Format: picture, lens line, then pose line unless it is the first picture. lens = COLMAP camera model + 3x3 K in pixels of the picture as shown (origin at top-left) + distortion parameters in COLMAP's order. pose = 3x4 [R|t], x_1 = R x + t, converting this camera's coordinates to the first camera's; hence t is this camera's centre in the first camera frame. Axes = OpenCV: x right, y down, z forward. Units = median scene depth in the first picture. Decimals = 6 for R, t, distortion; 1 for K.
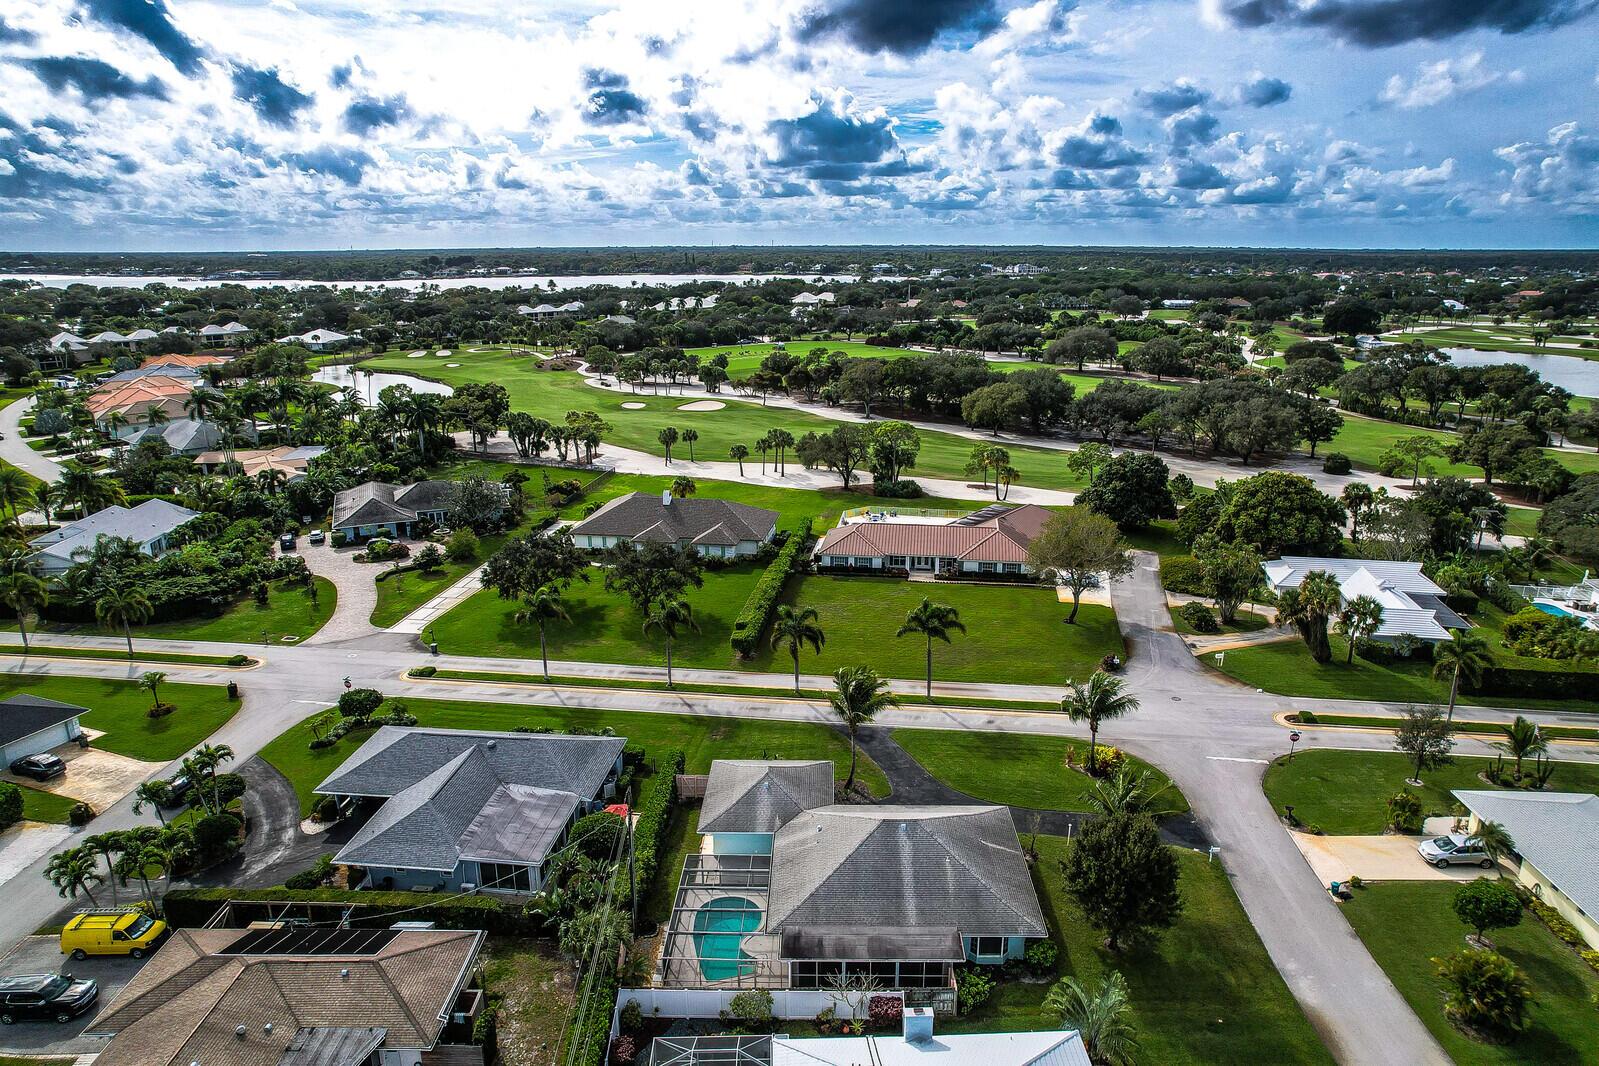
lens RADIAL K [[1013.6, 0, 806.5], [0, 1013.6, 544.1], [0, 0, 1]] dist [-0.074740, 0.056716]
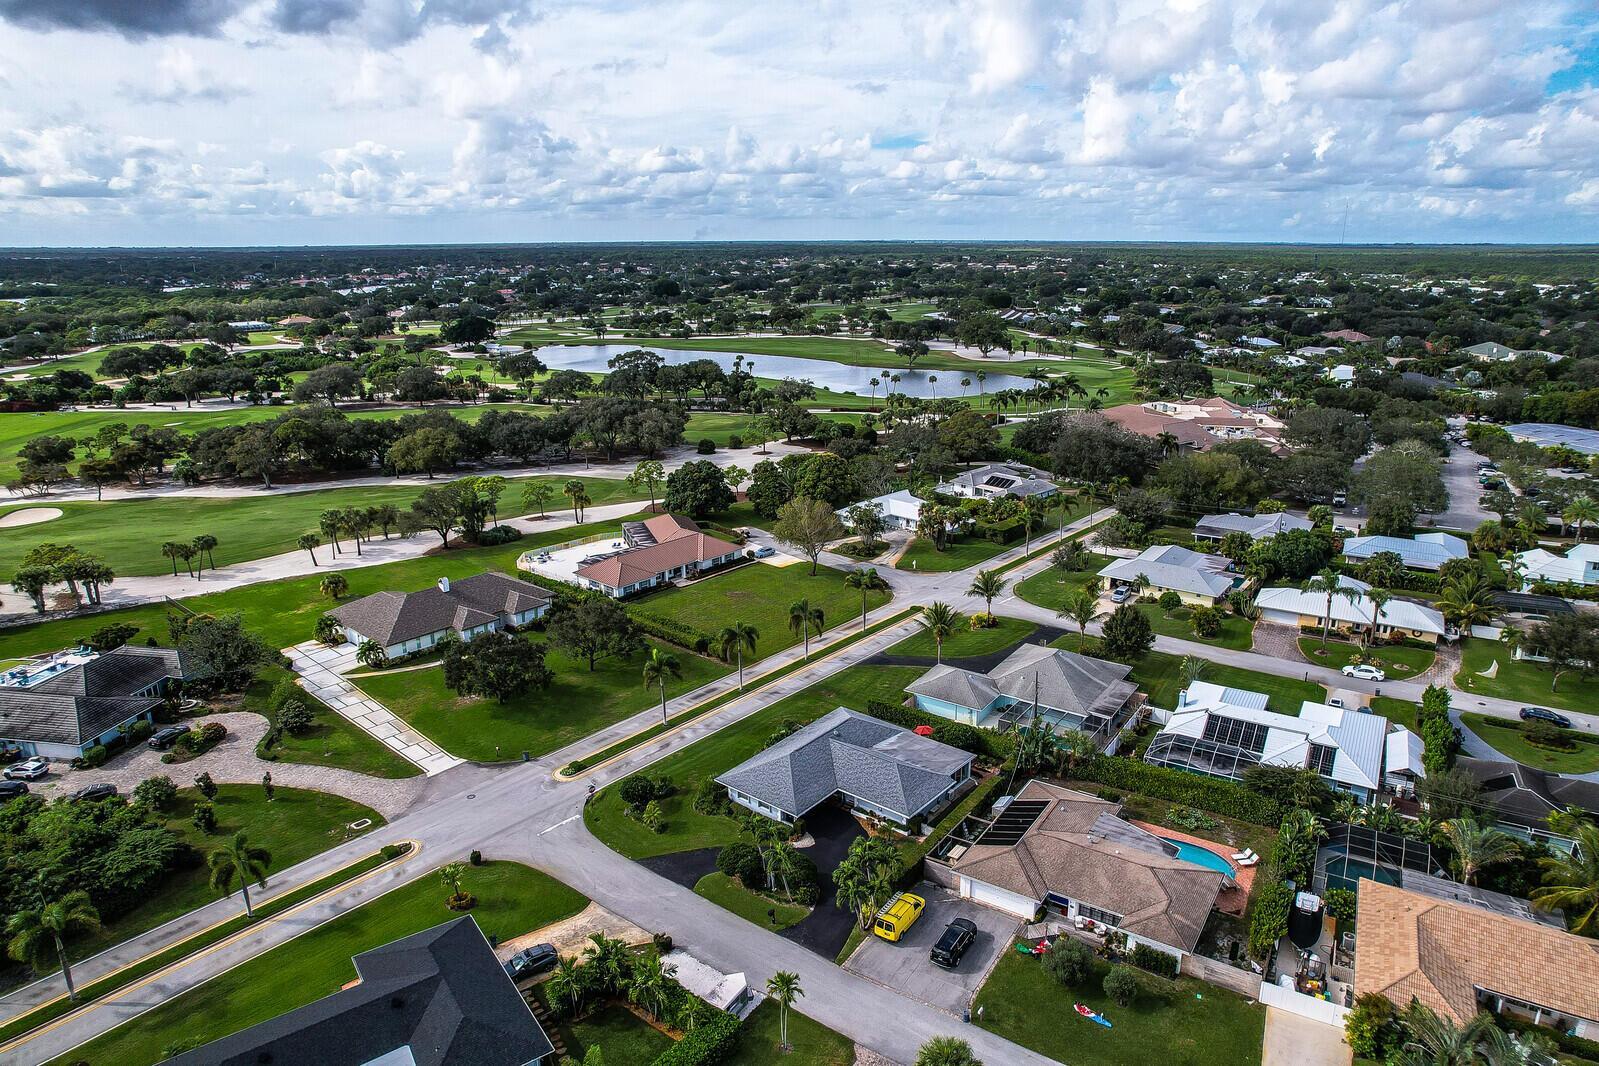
lens RADIAL K [[1013.6, 0, 792.7], [0, 1013.6, 521.7], [0, 0, 1]] dist [-0.074740, 0.056716]
pose [[0.544319, -0.220142, 0.809478, -0.803481], [0.236665, 0.966054, 0.103583, -0.136489], [-0.804802, 0.135193, 0.577941, 0.120976]]
